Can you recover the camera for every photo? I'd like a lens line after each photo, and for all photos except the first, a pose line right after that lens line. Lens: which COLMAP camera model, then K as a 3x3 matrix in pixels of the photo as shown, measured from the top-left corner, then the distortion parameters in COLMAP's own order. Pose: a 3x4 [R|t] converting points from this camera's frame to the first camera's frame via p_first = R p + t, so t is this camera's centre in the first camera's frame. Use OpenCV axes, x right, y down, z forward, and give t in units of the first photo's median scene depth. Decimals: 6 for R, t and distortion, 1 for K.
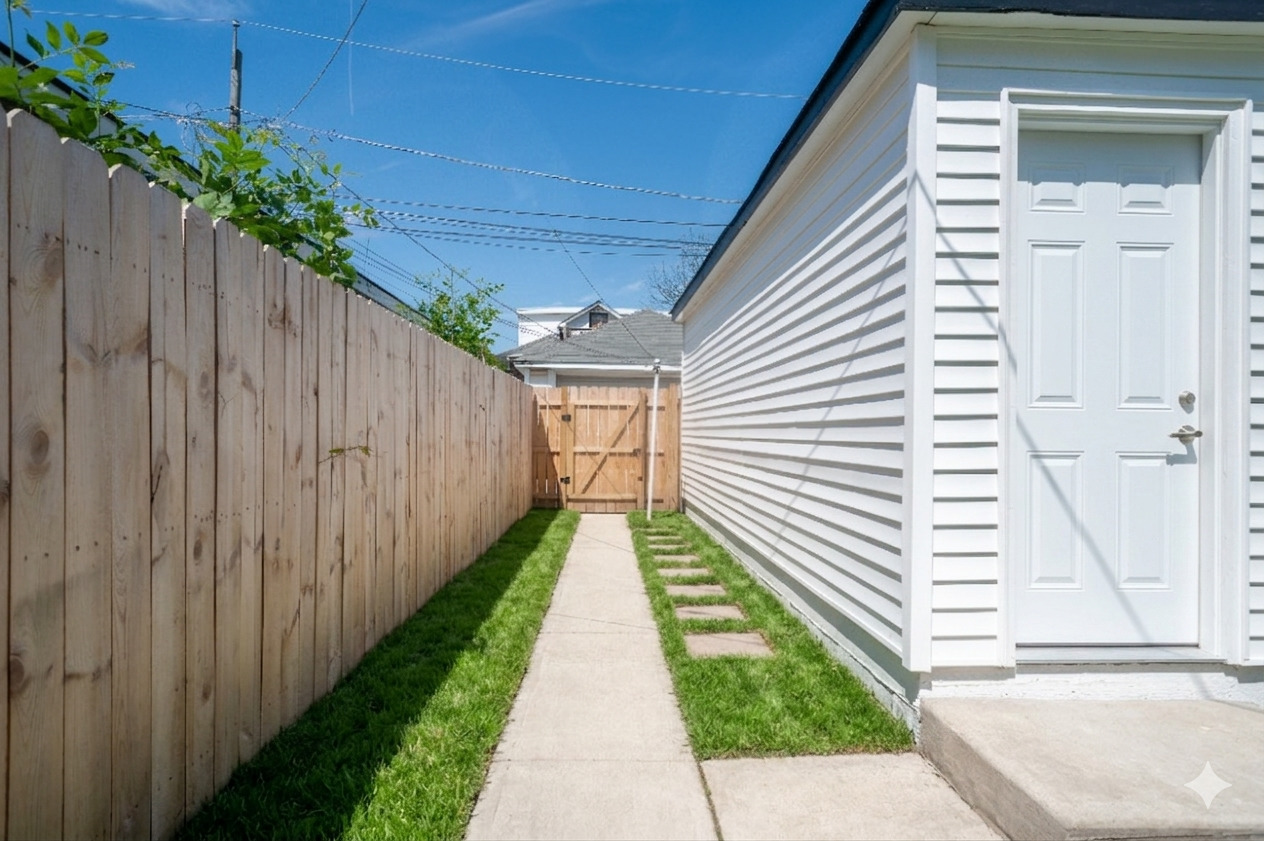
lens RADIAL K [[695.3, 0, 632.8], [0, 695.3, 425.6], [0, 0, 1]] dist [0.005190, -0.000366]
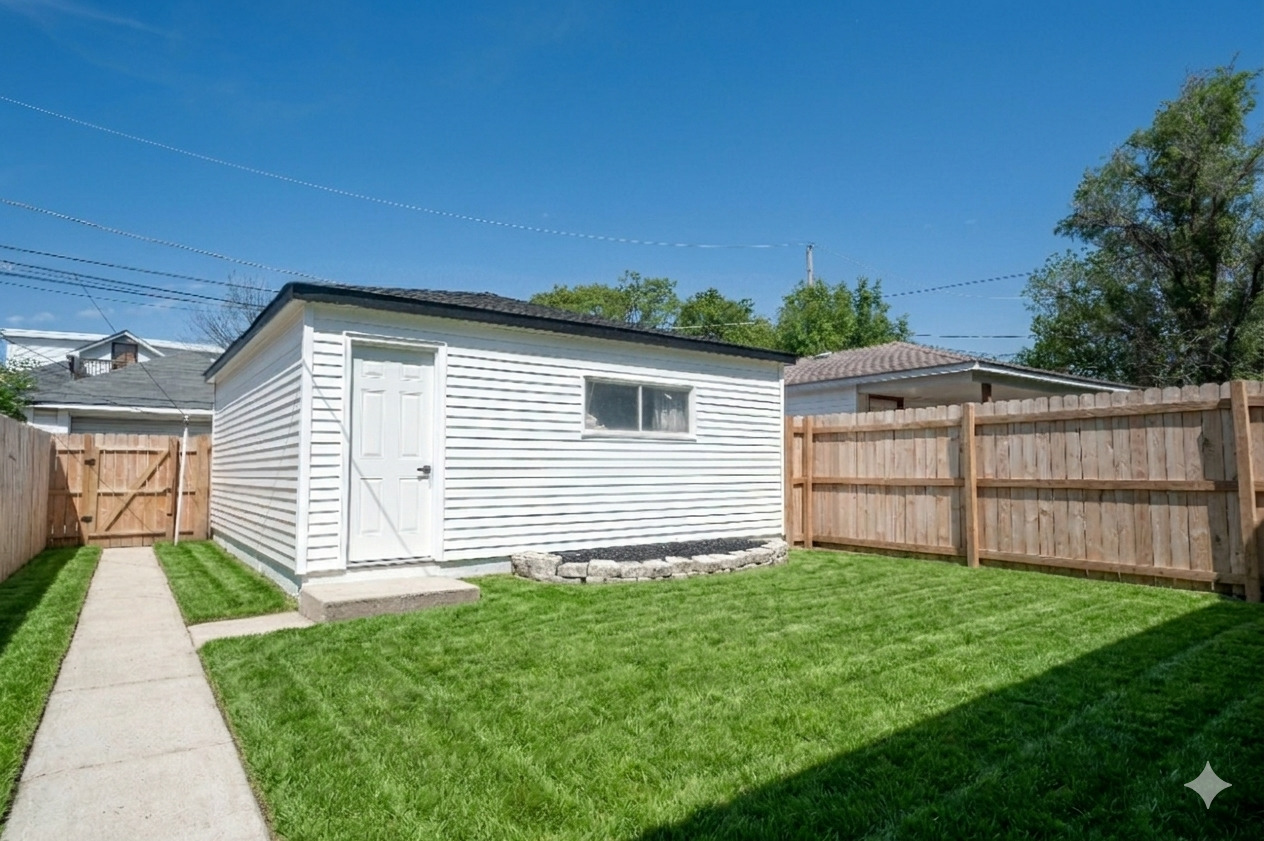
lens RADIAL K [[695.3, 0, 636.5], [0, 695.3, 427.5], [0, 0, 1]] dist [0.005190, -0.000366]
pose [[0.831588, 0.020622, 0.555010, 0.010473], [0.008273, 0.998740, -0.049504, -0.004453], [-0.555332, 0.045758, 0.830369, -0.420456]]
